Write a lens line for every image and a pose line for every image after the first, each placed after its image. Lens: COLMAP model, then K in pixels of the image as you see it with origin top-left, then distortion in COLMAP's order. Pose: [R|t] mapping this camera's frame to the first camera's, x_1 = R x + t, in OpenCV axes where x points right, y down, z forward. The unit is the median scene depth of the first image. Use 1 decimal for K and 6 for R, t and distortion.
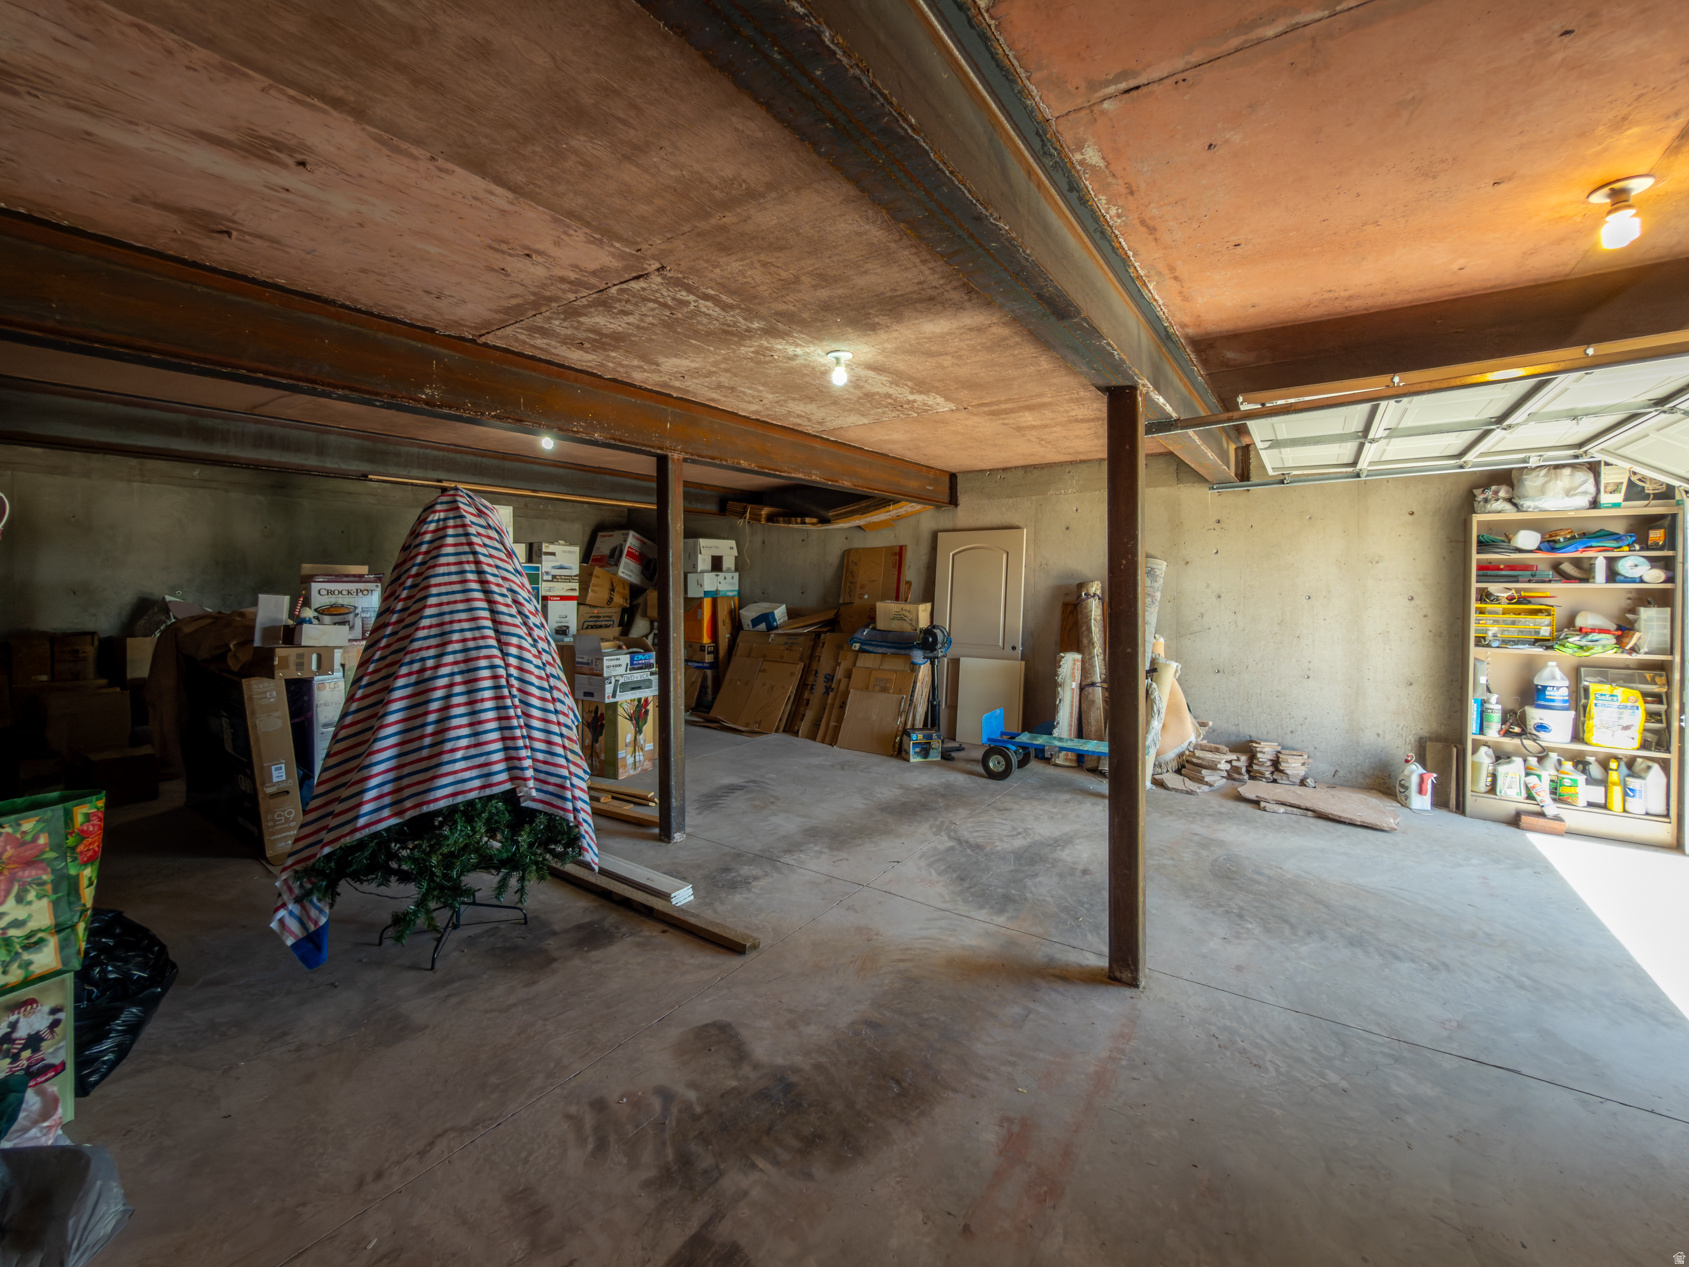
lens RADIAL K [[680.4, 0, 864.8], [0, 680.4, 634.7], [0, 0, 1]] dist [-0.000649, -0.000035]
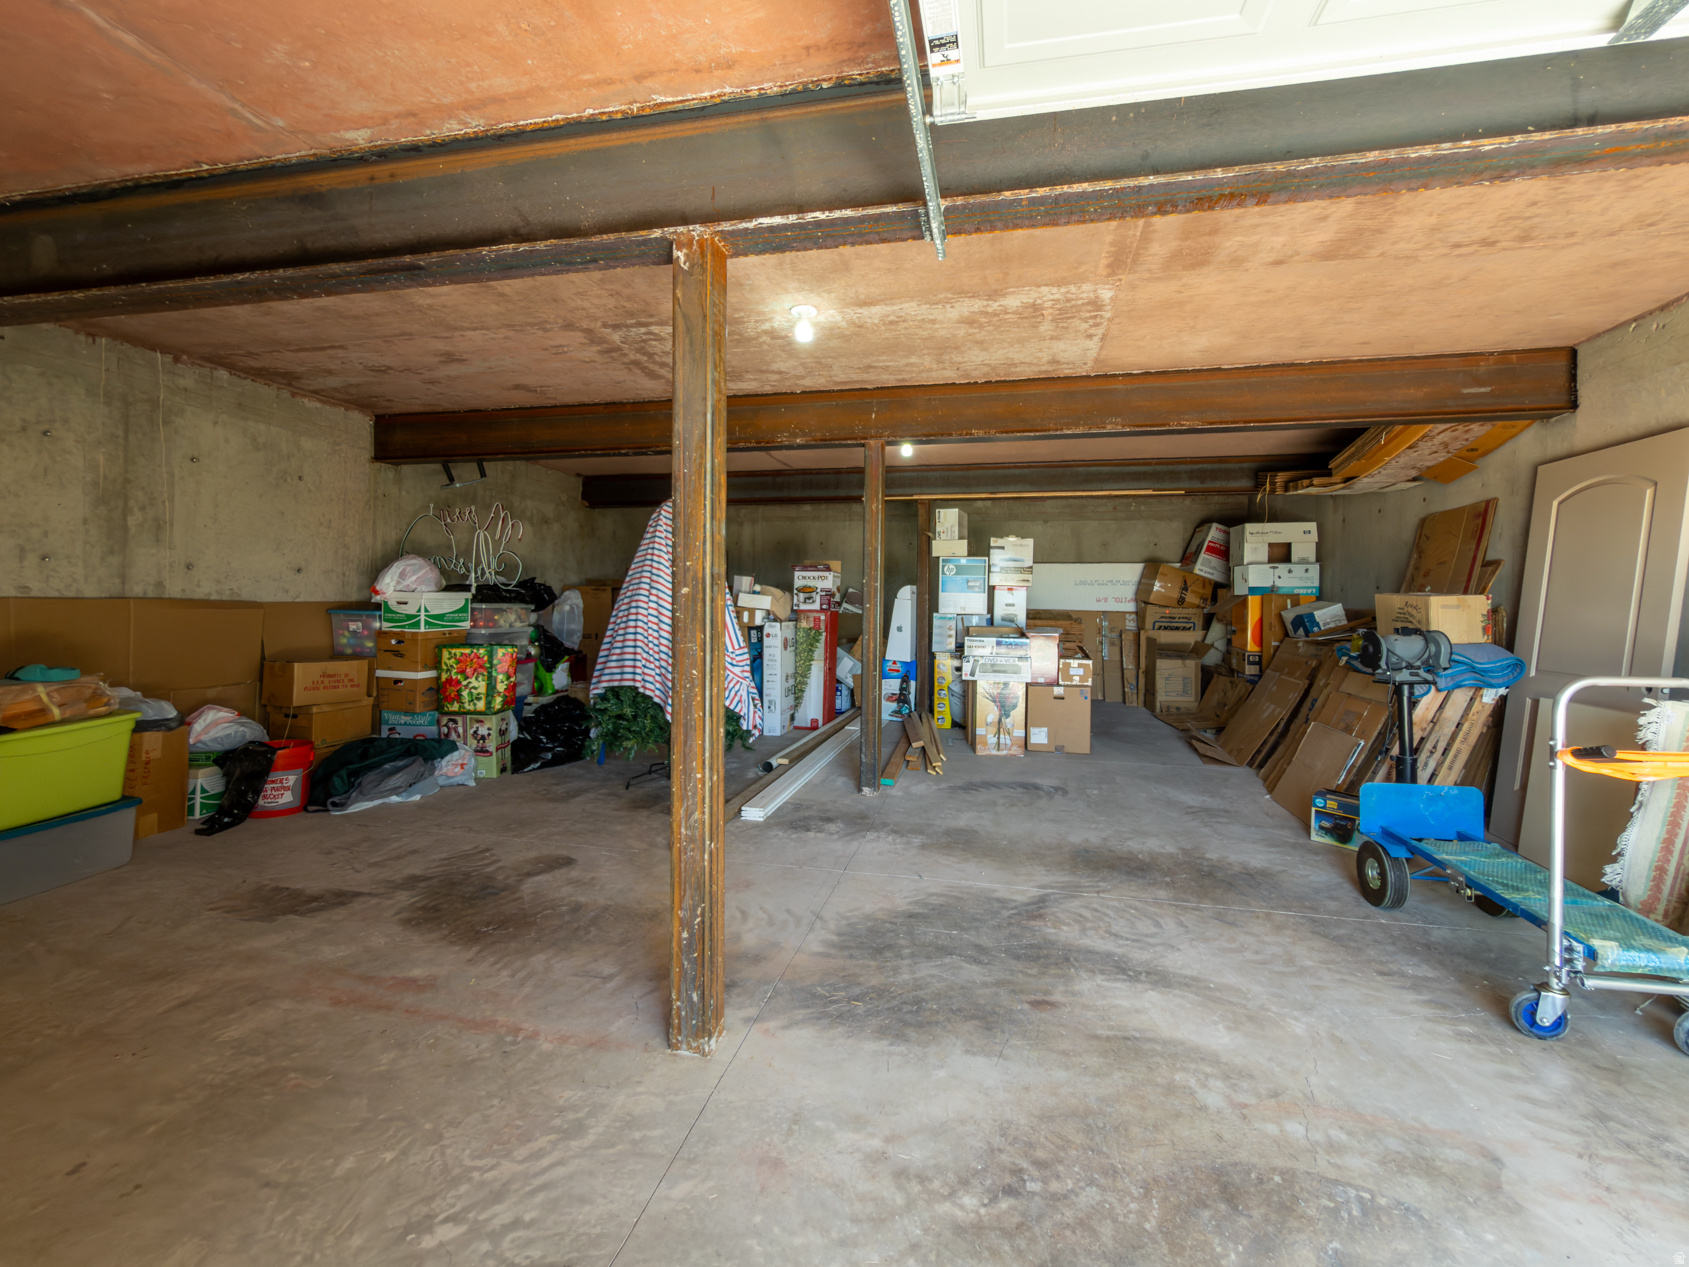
lens RADIAL K [[680.4, 0, 864.8], [0, 680.4, 634.7], [0, 0, 1]] dist [-0.000649, -0.000035]
pose [[0.404866, 0.049738, -0.913022, 0.723026], [-0.076258, 0.996878, 0.020490, 0.025694], [0.911190, 0.061330, 0.407395, 0.549008]]
